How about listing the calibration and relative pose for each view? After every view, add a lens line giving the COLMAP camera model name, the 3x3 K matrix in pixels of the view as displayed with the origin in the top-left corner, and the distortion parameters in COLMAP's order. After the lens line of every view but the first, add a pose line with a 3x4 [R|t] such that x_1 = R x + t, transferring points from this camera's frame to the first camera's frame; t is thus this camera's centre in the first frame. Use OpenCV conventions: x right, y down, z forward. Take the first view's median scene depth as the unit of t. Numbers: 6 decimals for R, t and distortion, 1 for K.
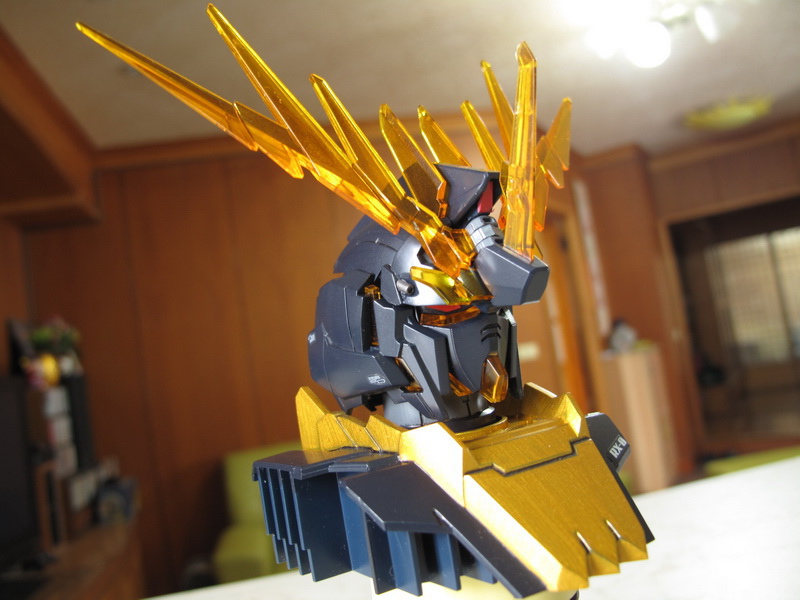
lens RADIAL K [[677.4, 0, 400.0], [0, 677.4, 300.0], [0, 0, 1]] dist [-0.068532, 0.008689]
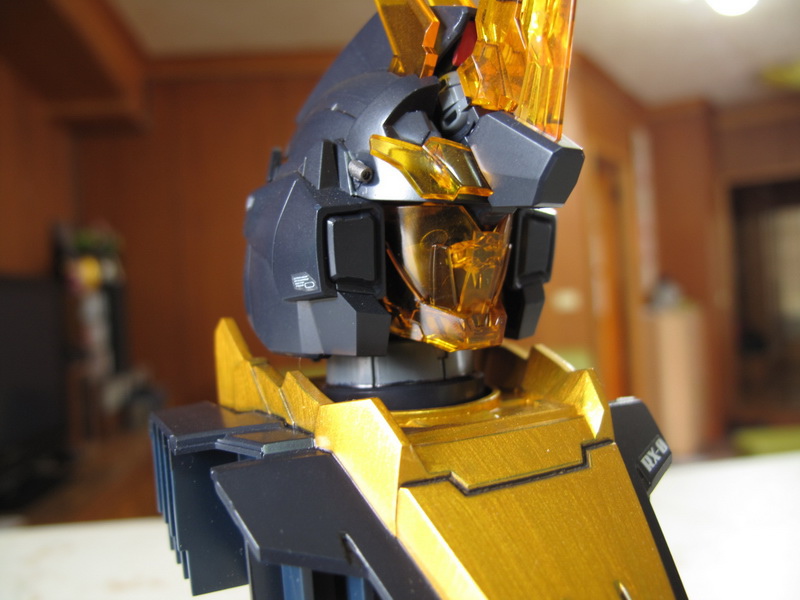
lens RADIAL K [[642.9, 0, 402.3], [0, 642.9, 332.2], [0, 0, 1]] dist [-0.075290, 0.003228]
pose [[0.992946, 0.099080, -0.065124, 0.109996], [-0.088393, 0.984672, 0.150356, 0.026692], [0.079023, -0.143539, 0.986485, 0.395375]]
